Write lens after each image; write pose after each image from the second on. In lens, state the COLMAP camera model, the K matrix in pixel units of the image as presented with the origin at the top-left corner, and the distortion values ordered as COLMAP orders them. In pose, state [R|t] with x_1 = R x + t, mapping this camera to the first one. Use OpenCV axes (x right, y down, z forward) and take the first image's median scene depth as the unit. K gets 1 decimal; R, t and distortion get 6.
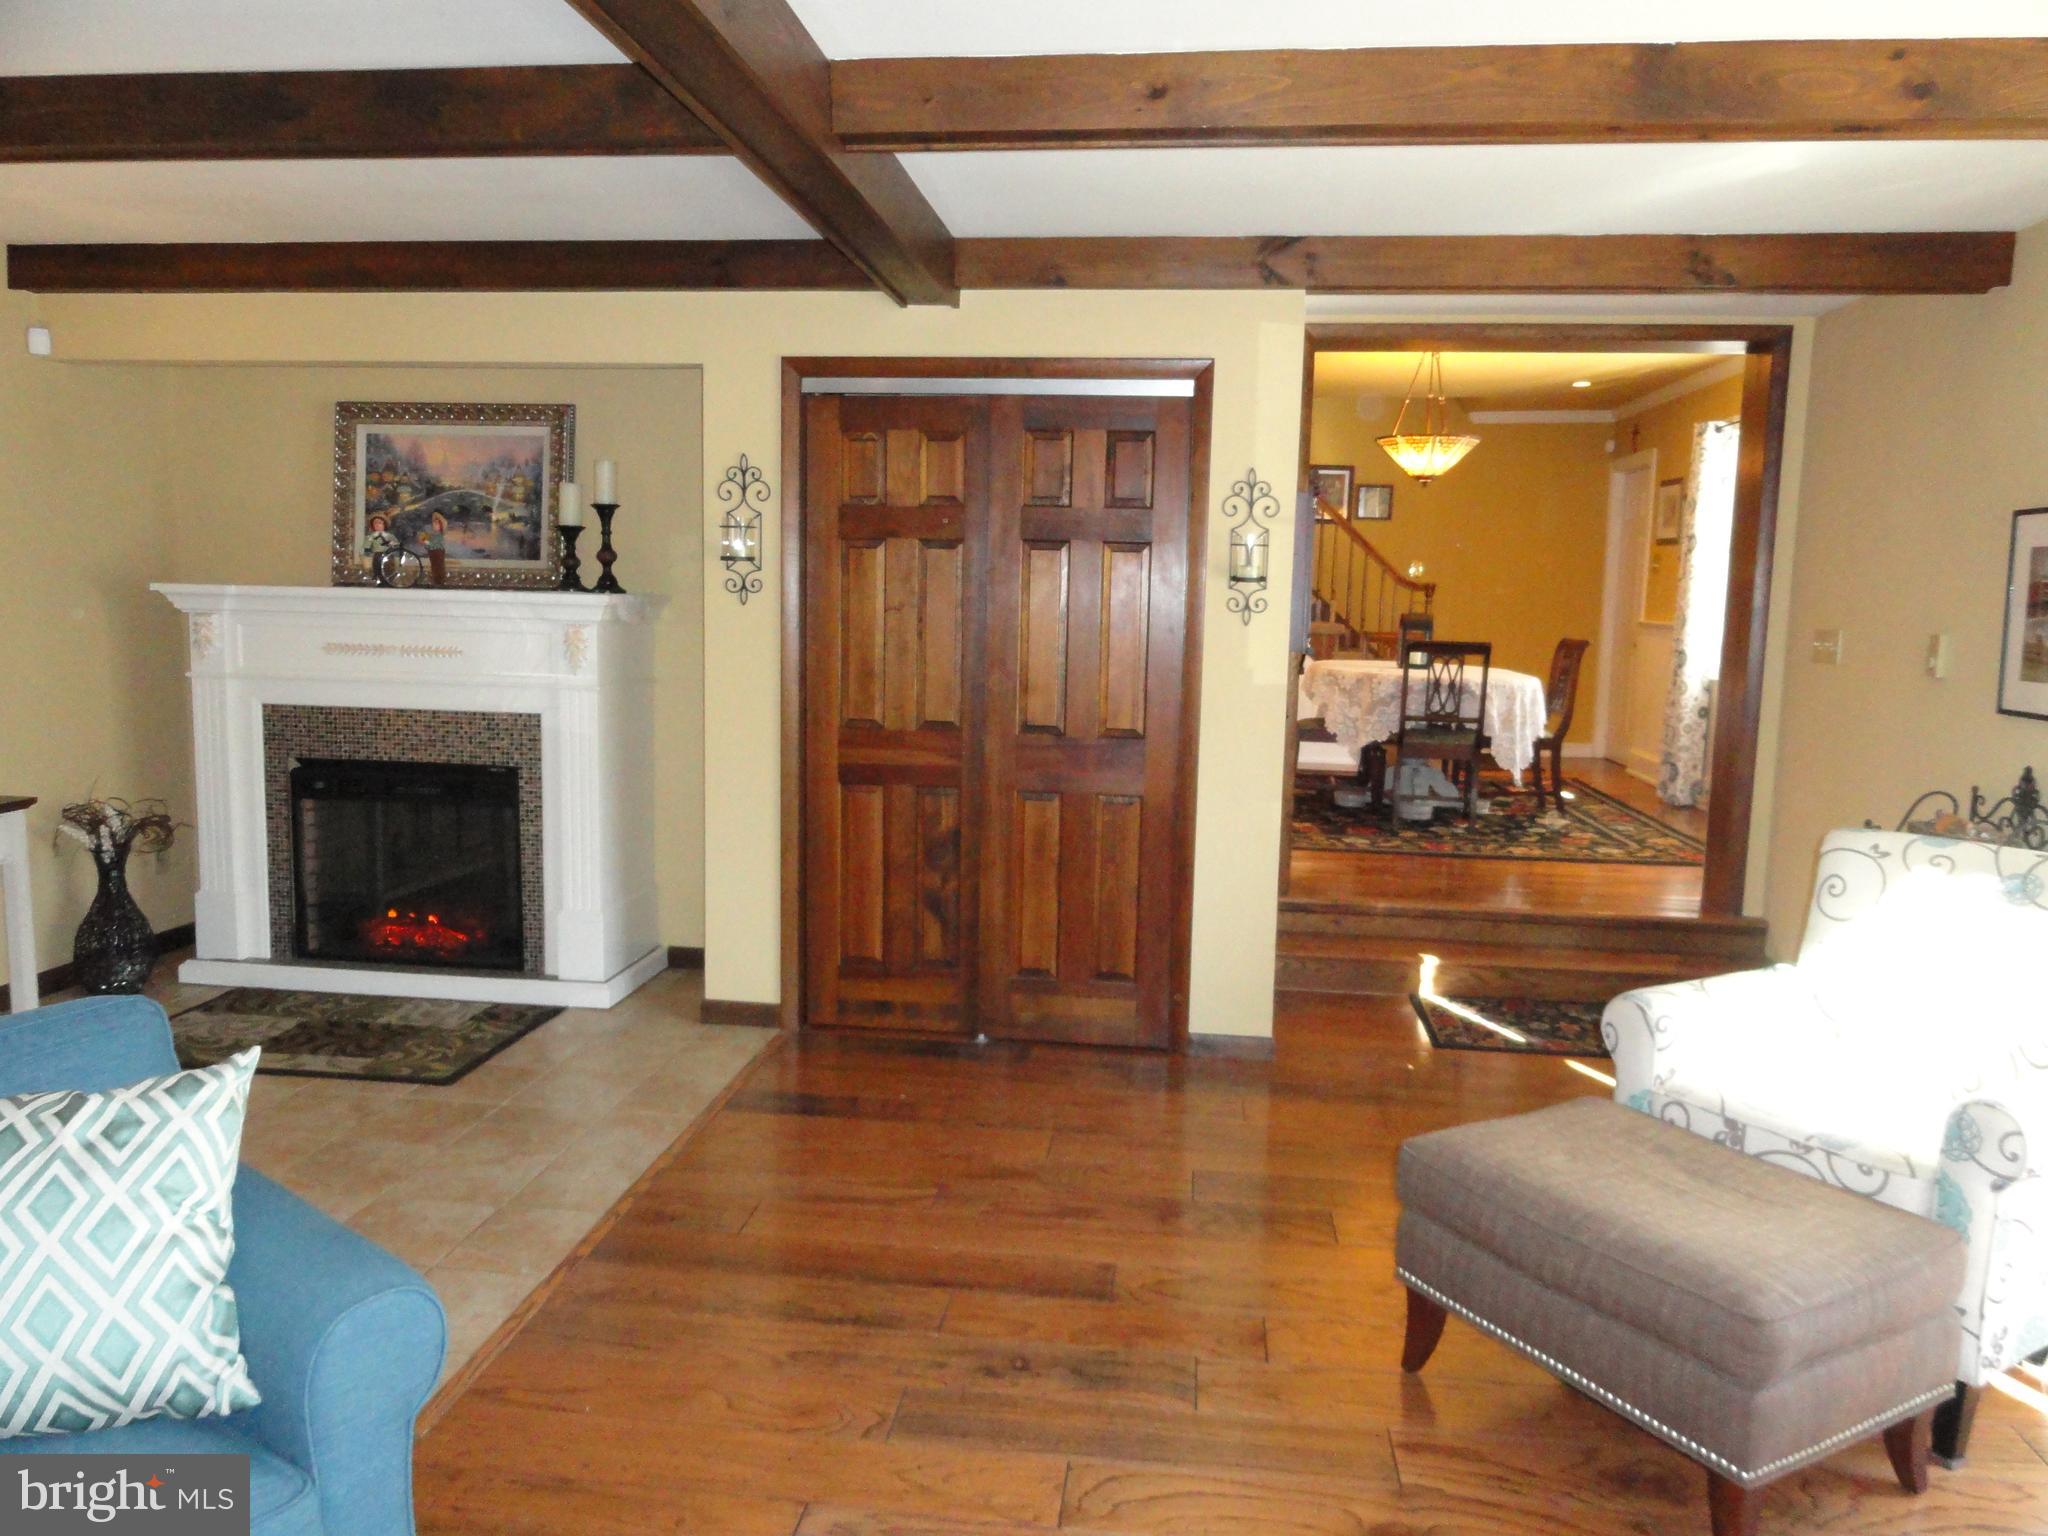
lens RADIAL K [[1442.1, 0, 1031.5], [0, 1442.1, 770.6], [0, 0, 1]] dist [0.004188, 0.003212]
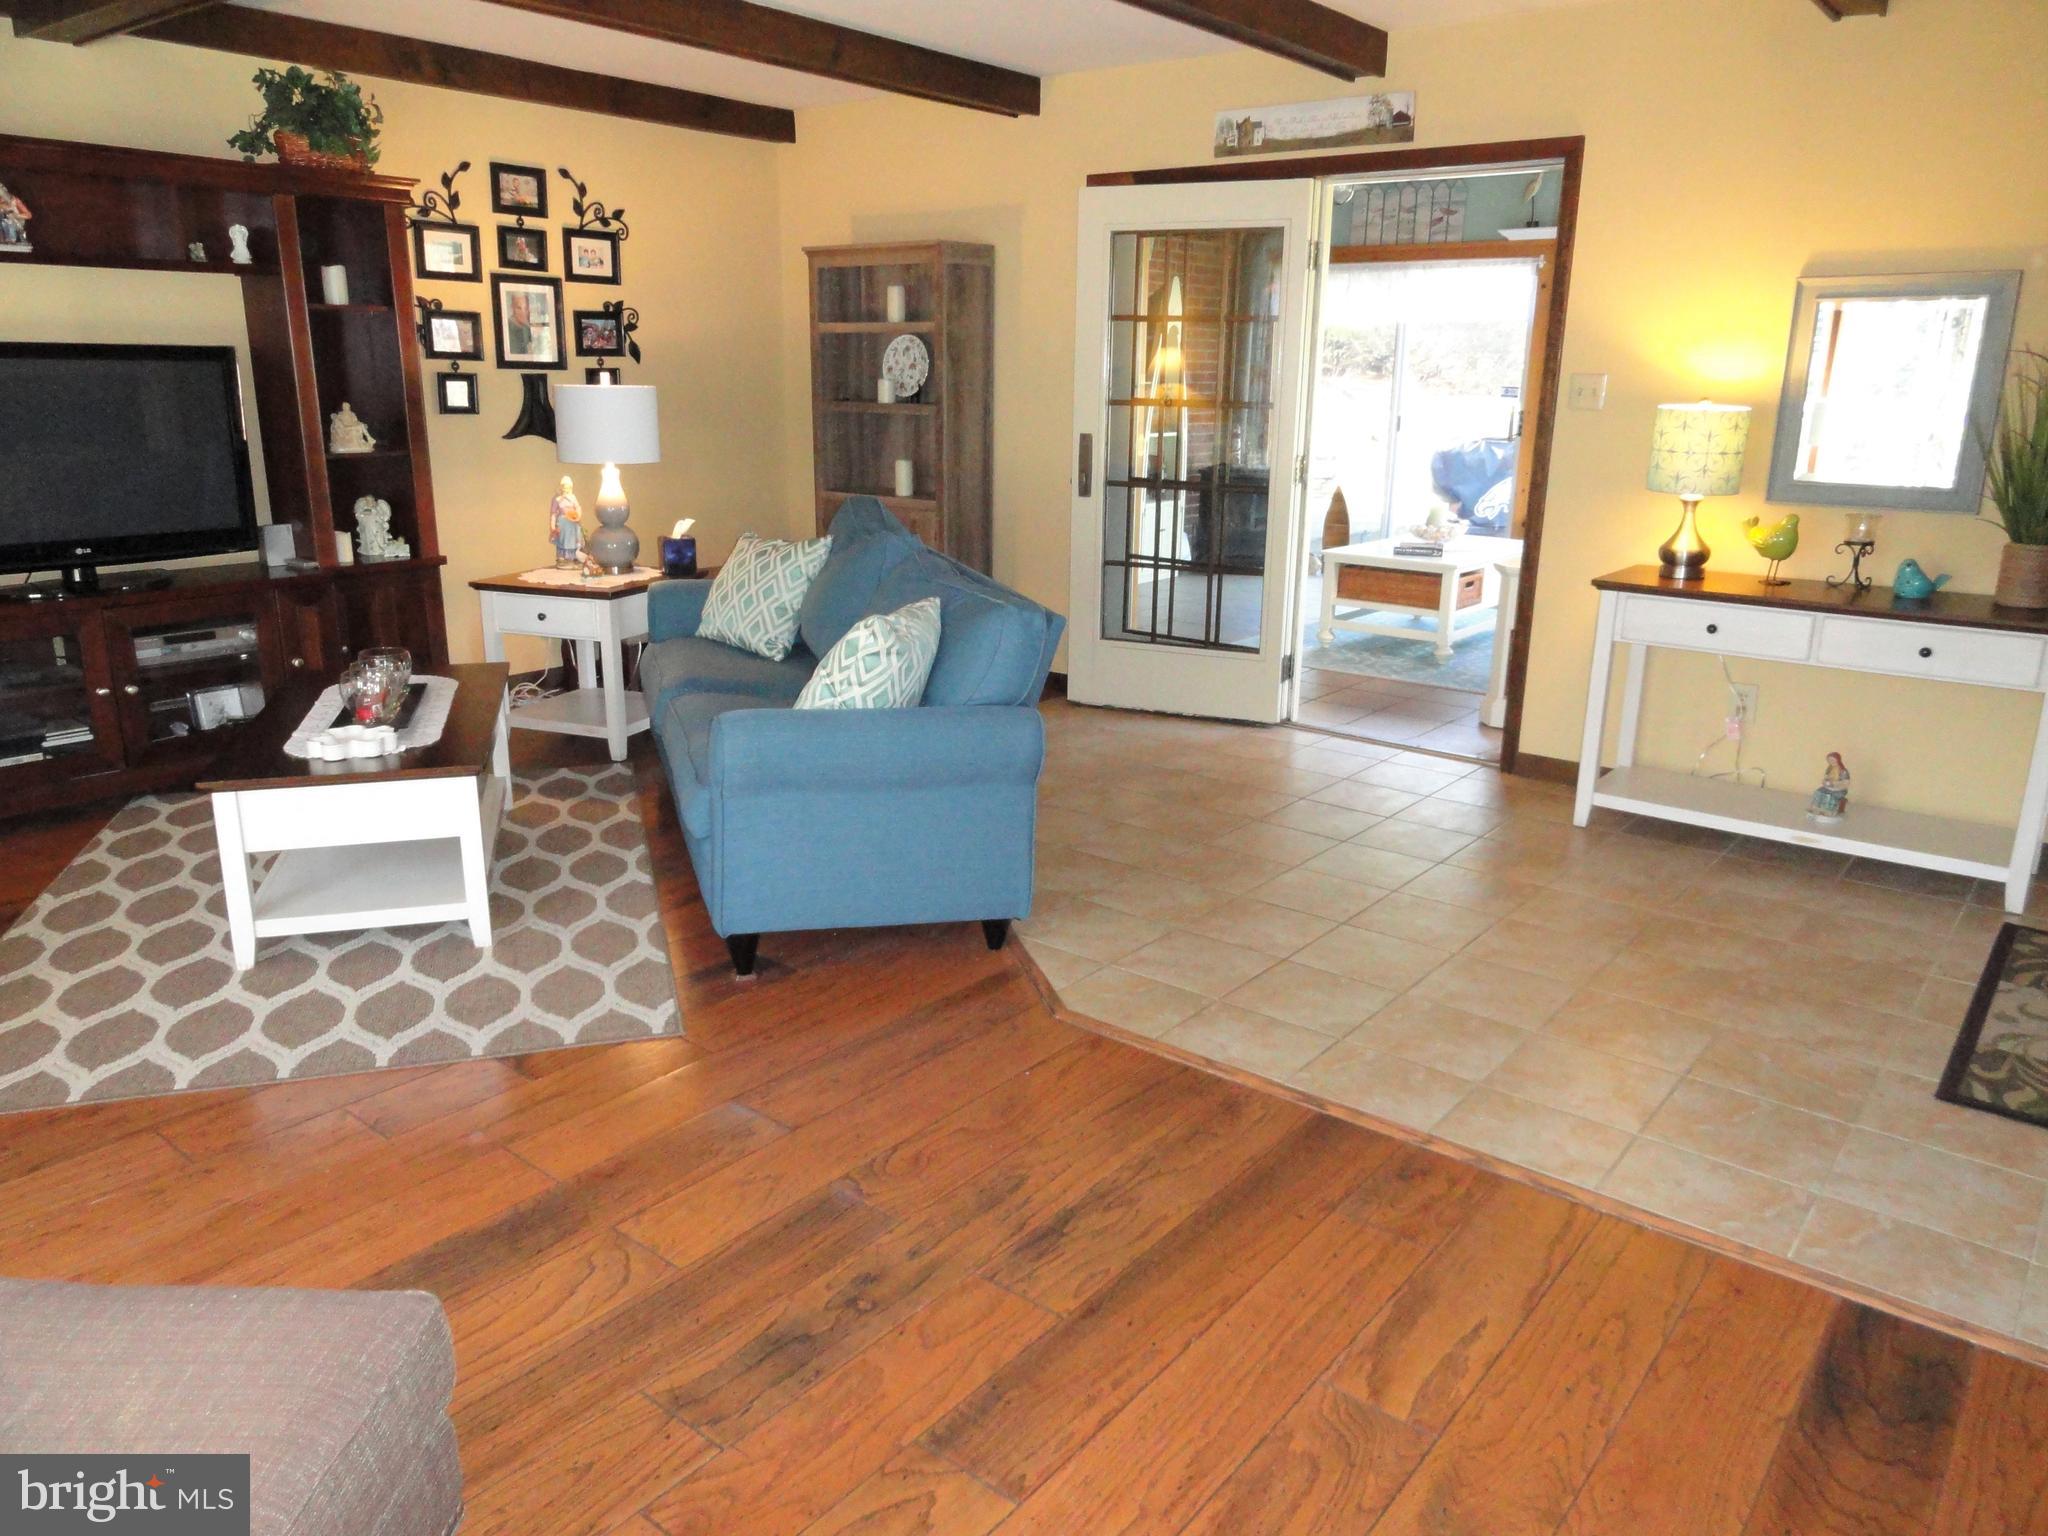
lens RADIAL K [[1442.1, 0, 1025.1], [0, 1442.1, 758.8], [0, 0, 1]] dist [0.004188, 0.003212]
pose [[-0.530242, 0.196491, -0.824764, 0.317500], [-0.133960, 0.941140, 0.310340, -0.079165], [0.837197, 0.275040, -0.472710, 0.798174]]
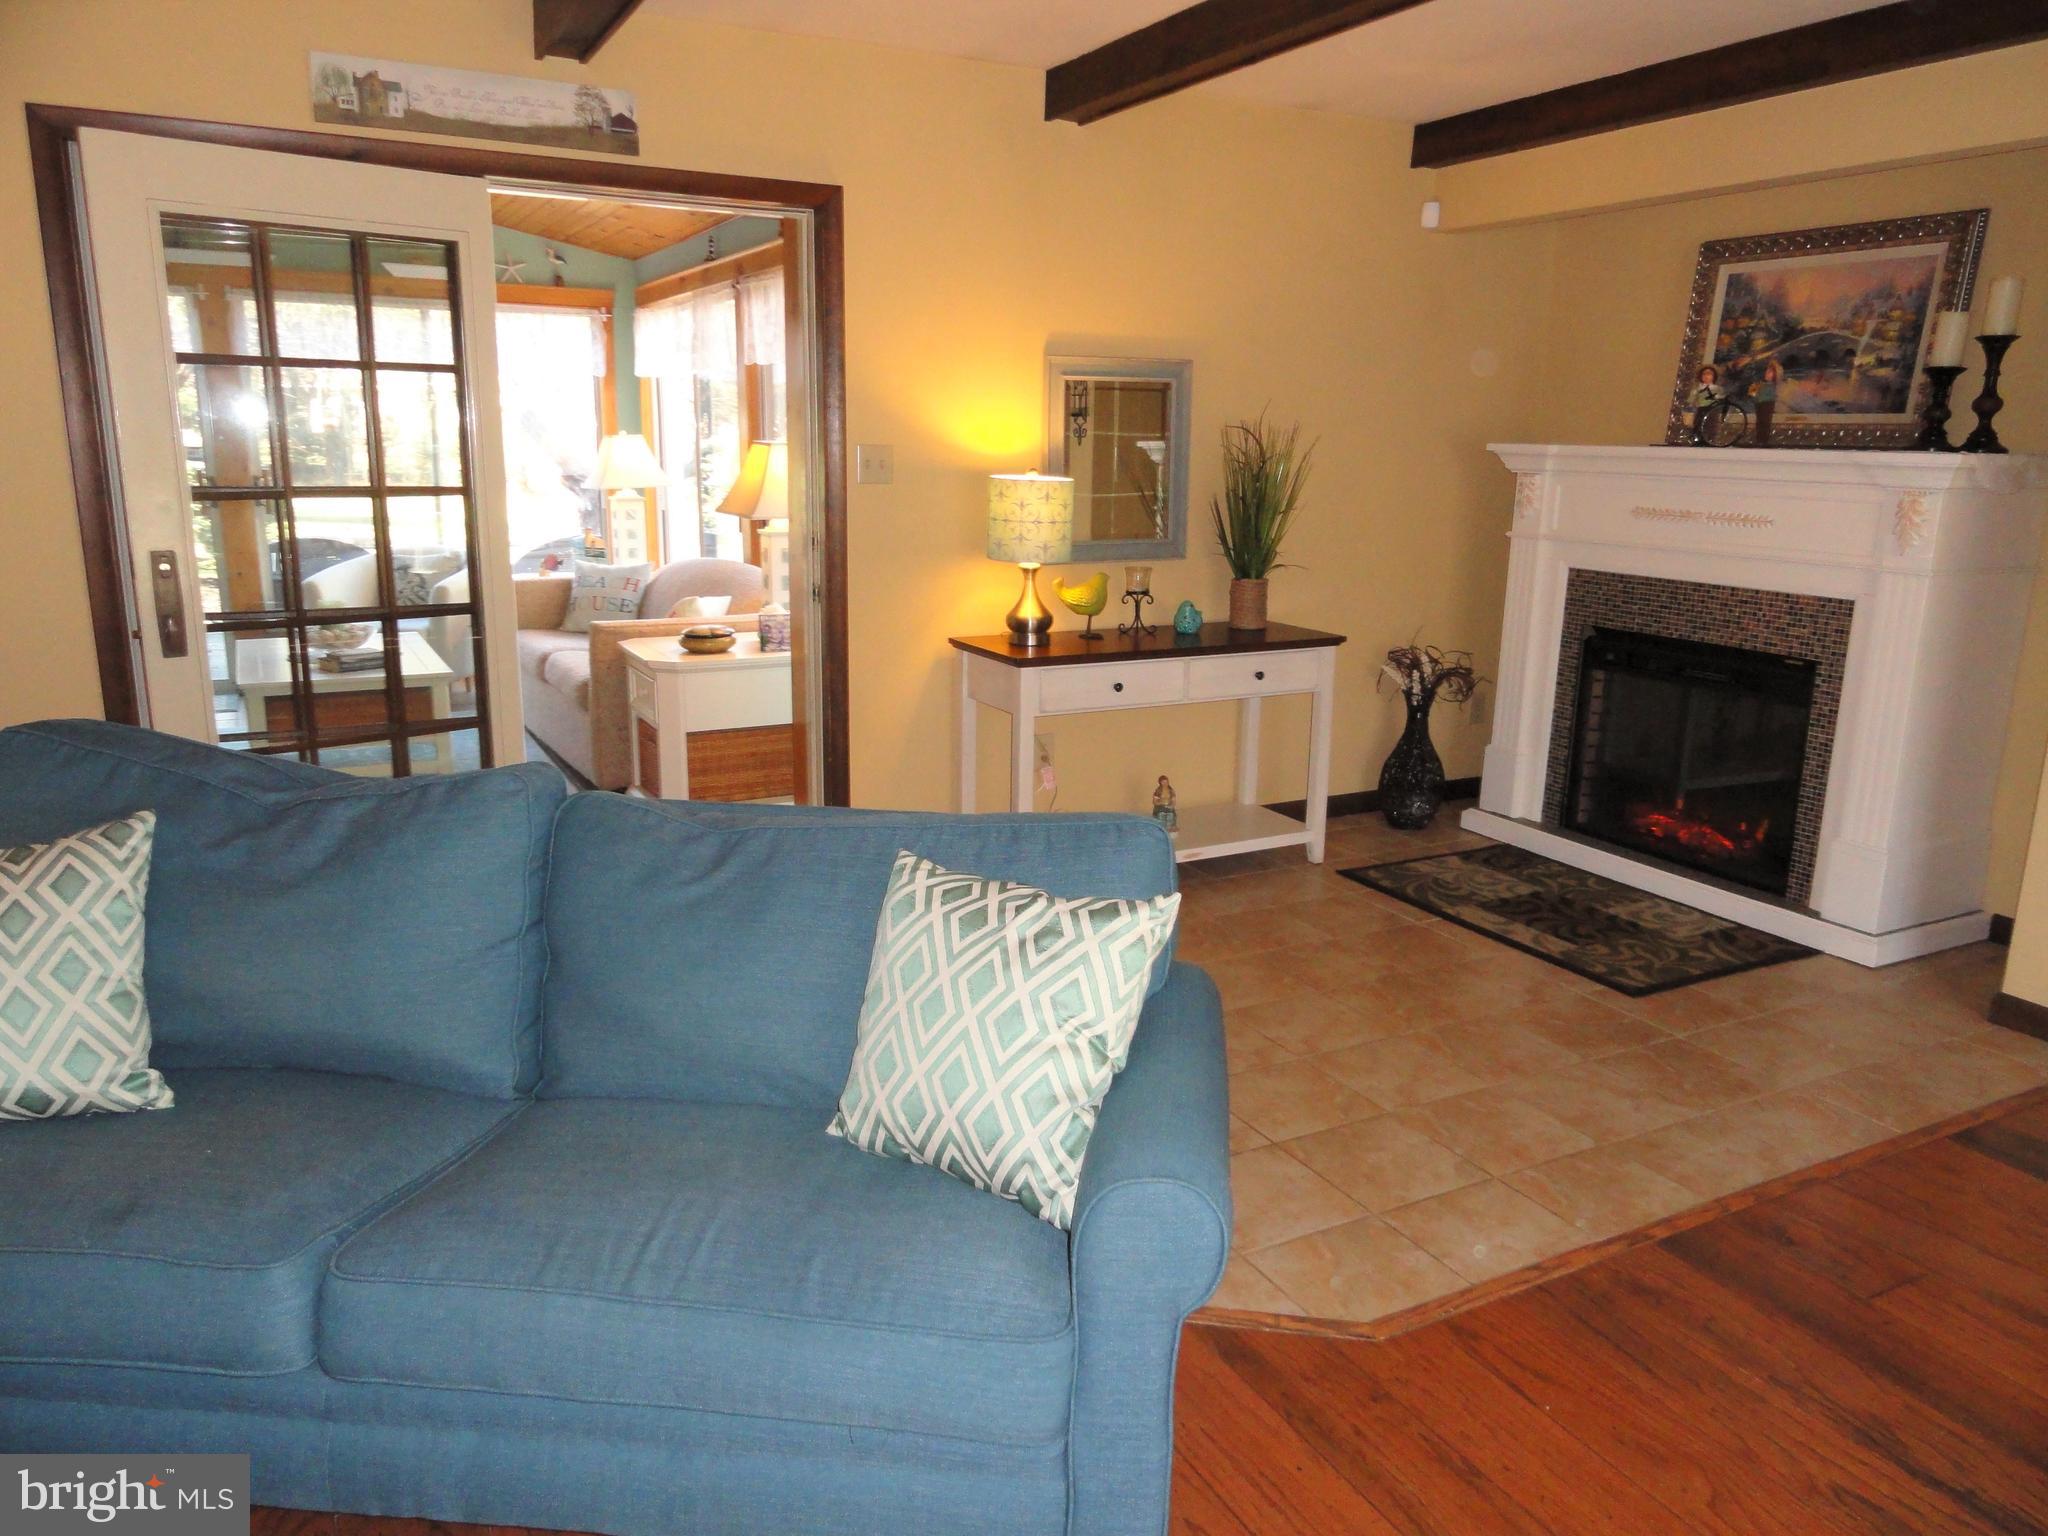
lens RADIAL K [[1442.1, 0, 1029.9], [0, 1442.1, 762.7], [0, 0, 1]] dist [0.004188, 0.003212]
pose [[0.567826, 0.173253, -0.804709, 0.075874], [-0.109174, 0.984814, 0.134992, -0.008173], [0.815876, 0.011202, 0.578118, 0.137693]]
